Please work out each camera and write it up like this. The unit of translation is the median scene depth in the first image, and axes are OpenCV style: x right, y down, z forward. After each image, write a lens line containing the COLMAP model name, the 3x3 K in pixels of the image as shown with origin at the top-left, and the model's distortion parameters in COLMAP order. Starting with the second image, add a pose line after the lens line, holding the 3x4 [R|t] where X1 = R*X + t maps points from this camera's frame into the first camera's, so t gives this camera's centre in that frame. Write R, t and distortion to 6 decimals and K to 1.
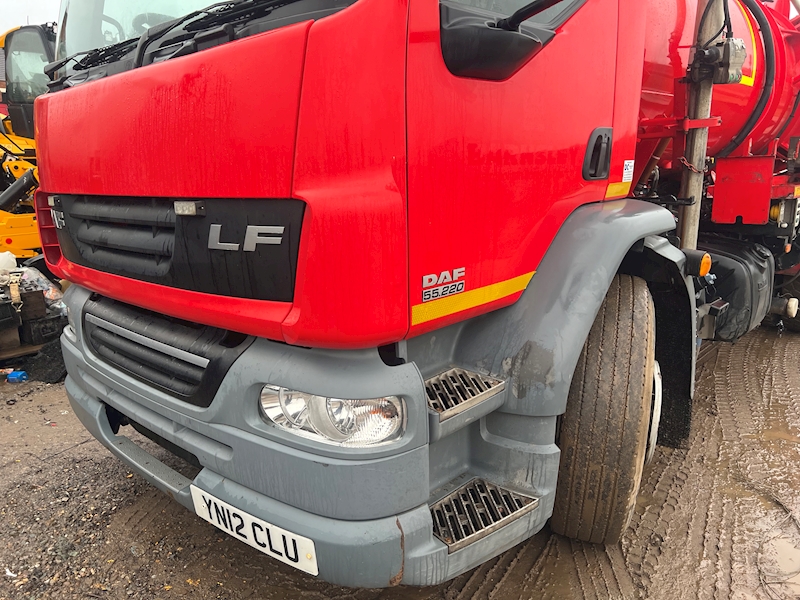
lens RADIAL K [[608.8, 0, 401.4], [0, 608.8, 307.0], [0, 0, 1]] dist [0.064371, -0.071401]
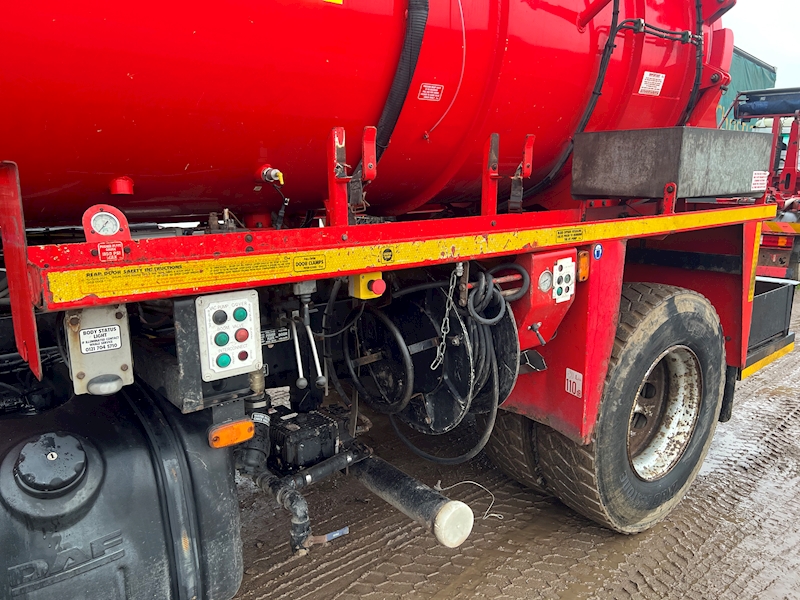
lens RADIAL K [[608.8, 0, 401.4], [0, 608.8, 307.0], [0, 0, 1]] dist [0.064371, -0.071401]
pose [[0.990175, 0.037704, -0.134653, 0.823822], [-0.041081, 0.998905, -0.022395, -0.174874], [0.133661, 0.027707, 0.990640, 0.723419]]
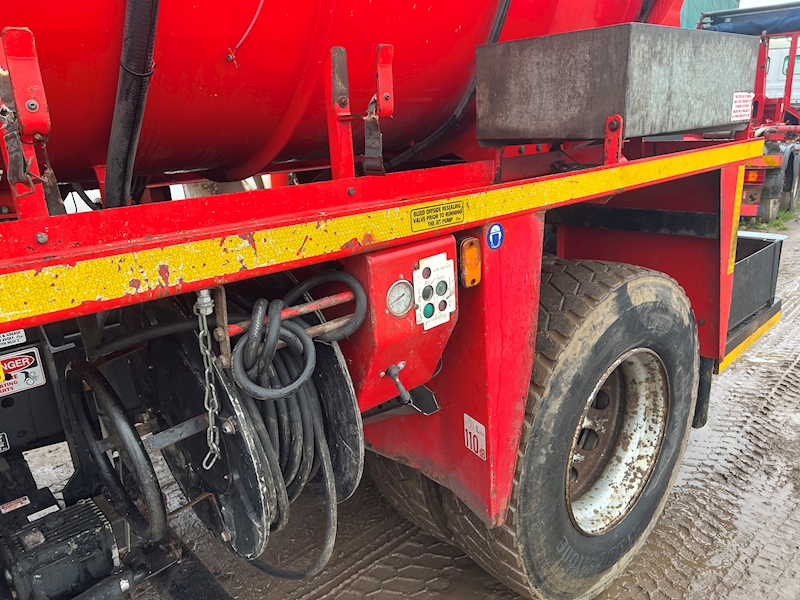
lens RADIAL K [[608.8, 0, 401.4], [0, 608.8, 307.0], [0, 0, 1]] dist [0.064371, -0.071401]
pose [[0.995751, -0.011604, -0.091348, 0.903568], [0.016958, 0.998169, 0.058055, -0.227075], [0.090507, -0.059357, 0.994125, 0.958728]]
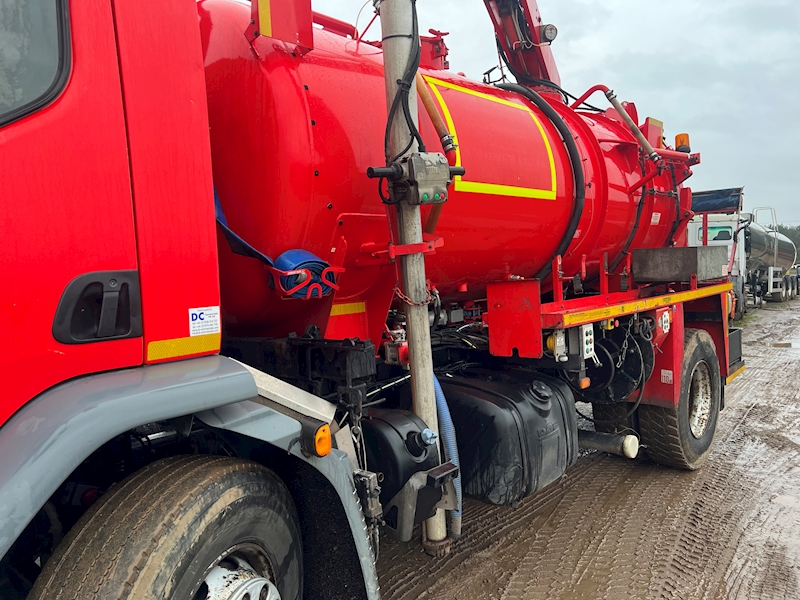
lens RADIAL K [[609.3, 0, 401.1], [0, 609.3, 302.9], [0, 0, 1]] dist [0.060740, -0.065702]
pose [[0.999438, -0.031628, 0.011075, 0.397964], [0.033096, 0.983441, -0.178180, -0.066834], [-0.005256, 0.178446, 0.983936, 0.168079]]
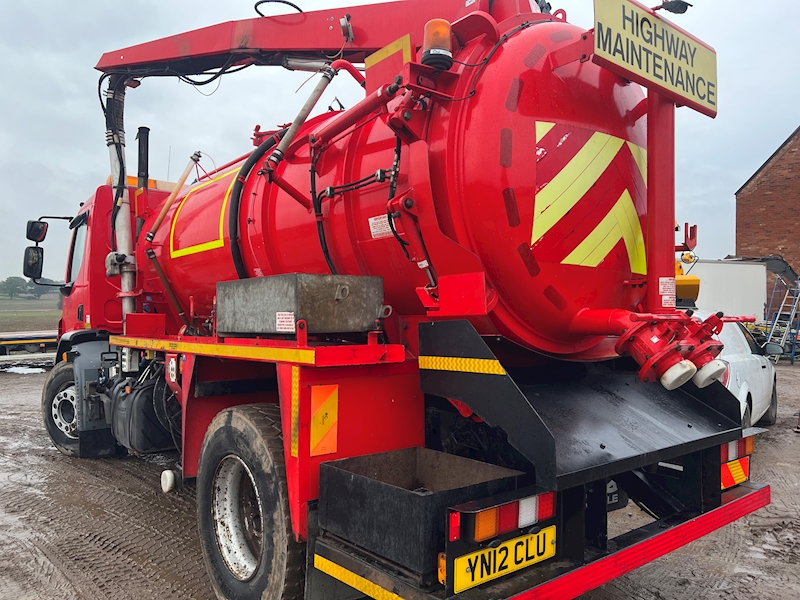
lens RADIAL K [[608.8, 0, 401.4], [0, 608.8, 307.0], [0, 0, 1]] dist [0.064371, -0.071401]
pose [[-0.152004, -0.011225, -0.988316, 1.847449], [-0.234575, 0.971776, 0.025041, -0.433130], [0.960140, 0.235640, -0.150347, 1.769891]]
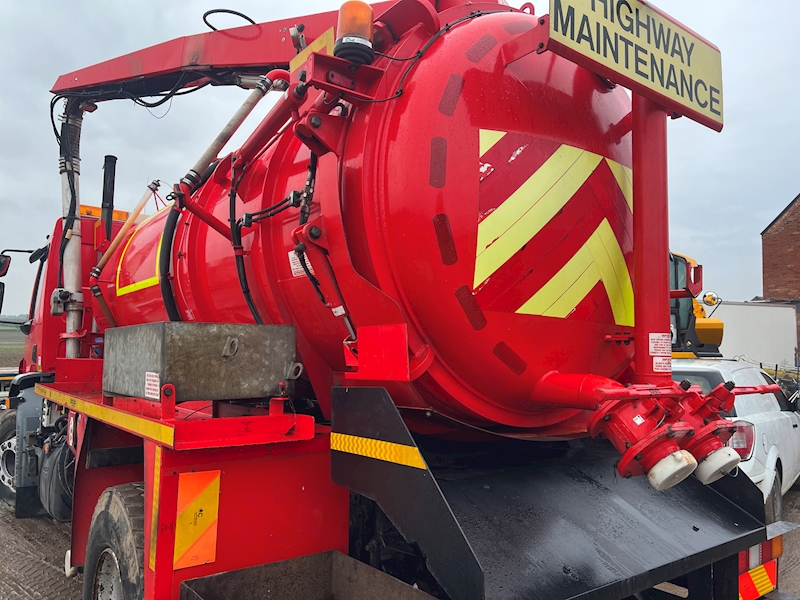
lens RADIAL K [[609.3, 0, 401.1], [0, 609.3, 302.9], [0, 0, 1]] dist [0.060740, -0.065702]
pose [[-0.186555, -0.079034, -0.979260, 1.661197], [-0.247312, 0.968438, -0.031046, -0.476073], [0.950807, 0.236391, -0.200213, 1.840463]]
